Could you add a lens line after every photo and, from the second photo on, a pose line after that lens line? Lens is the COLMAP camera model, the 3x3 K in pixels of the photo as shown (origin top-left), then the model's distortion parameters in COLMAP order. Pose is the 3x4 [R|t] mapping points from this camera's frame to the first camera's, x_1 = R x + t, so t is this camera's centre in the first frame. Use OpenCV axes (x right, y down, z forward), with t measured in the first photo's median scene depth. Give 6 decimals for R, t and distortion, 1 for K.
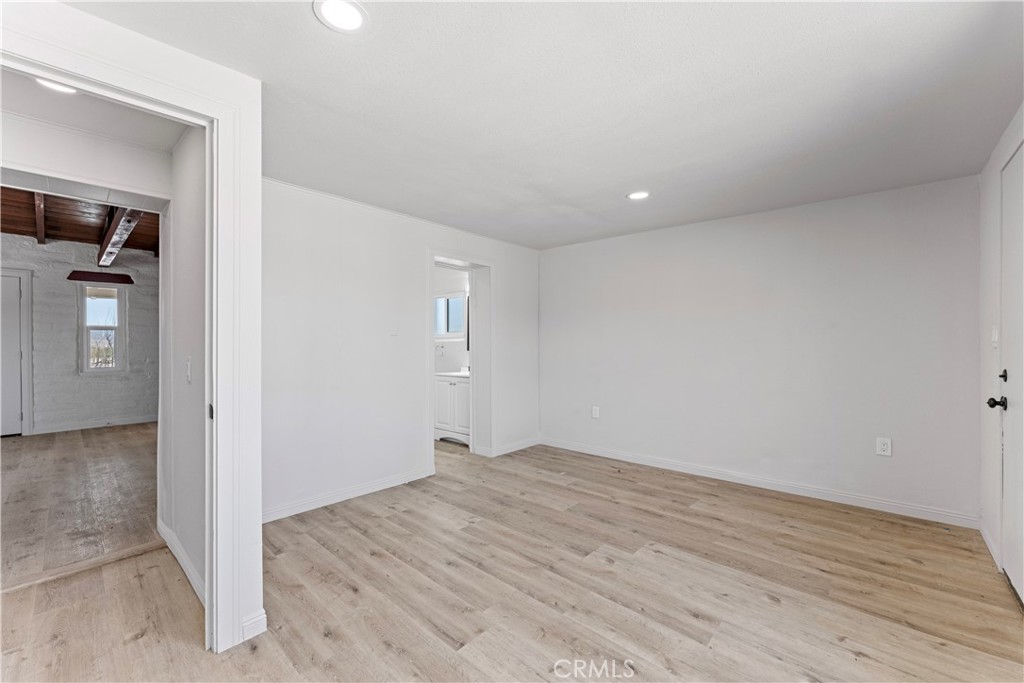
lens RADIAL K [[415.2, 0, 503.5], [0, 415.2, 345.0], [0, 0, 1]] dist [0.002677, 0.000480]
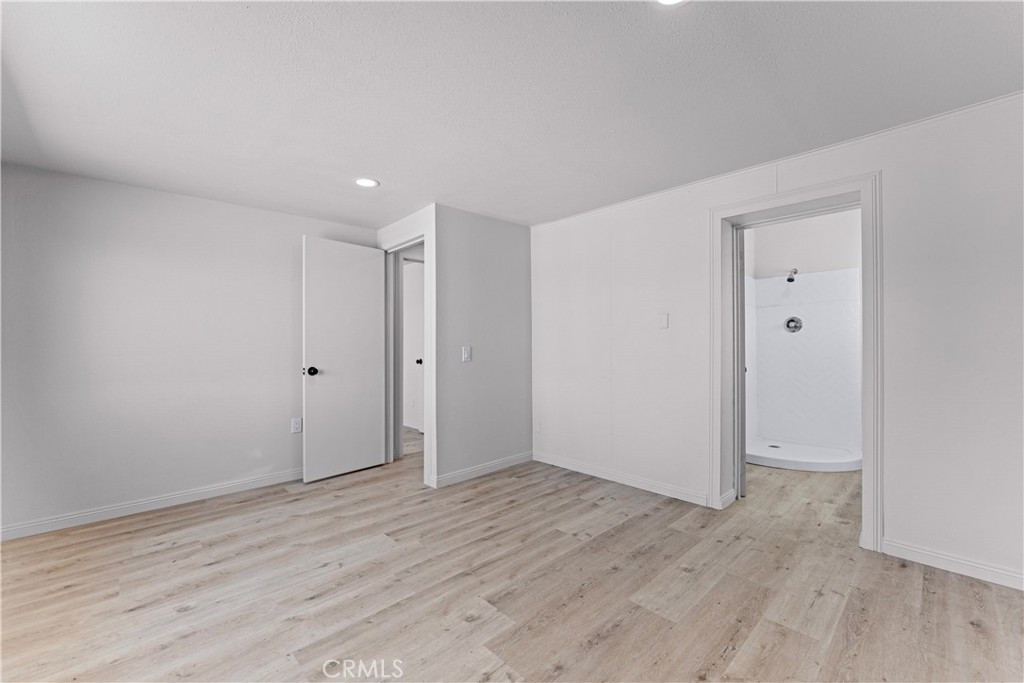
lens RADIAL K [[415.2, 0, 503.5], [0, 415.2, 345.0], [0, 0, 1]] dist [0.002677, 0.000480]
pose [[-0.070057, 0.000693, -0.997543, 0.980384], [0.003778, 0.999993, 0.000429, 0.024872], [0.997536, -0.003739, -0.070059, 1.090261]]
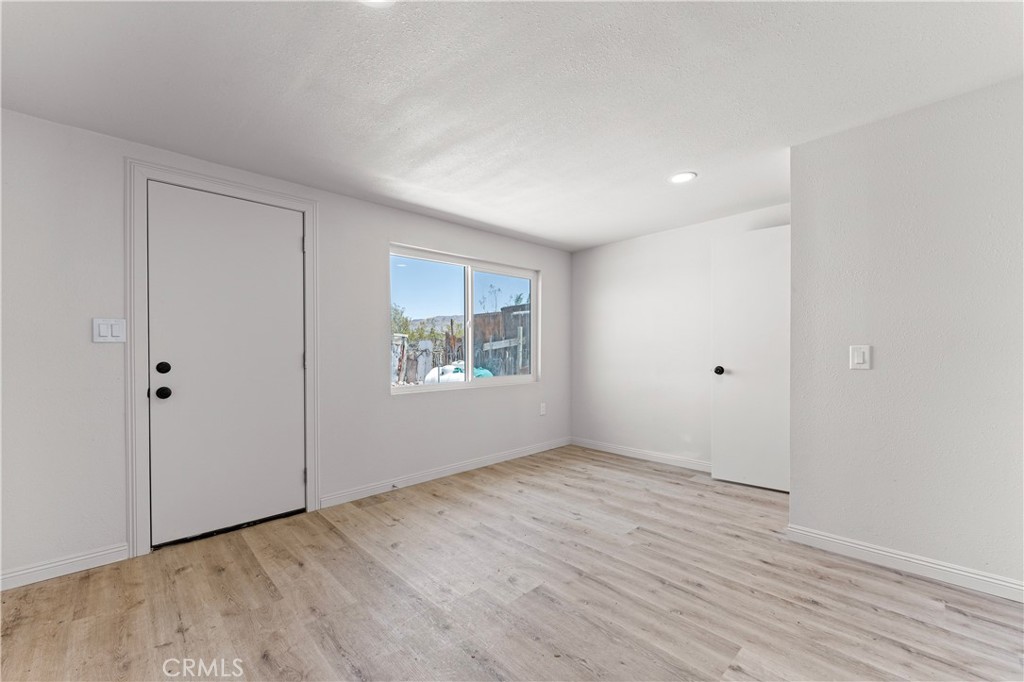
lens RADIAL K [[406.6, 0, 513.1], [0, 406.6, 353.5], [0, 0, 1]] dist [-0.000268, 0.000123]
pose [[-0.998989, 0.006181, 0.044518, 0.209922], [0.006706, 0.999910, 0.011650, 0.033901], [-0.044442, 0.011936, -0.998941, 1.807617]]
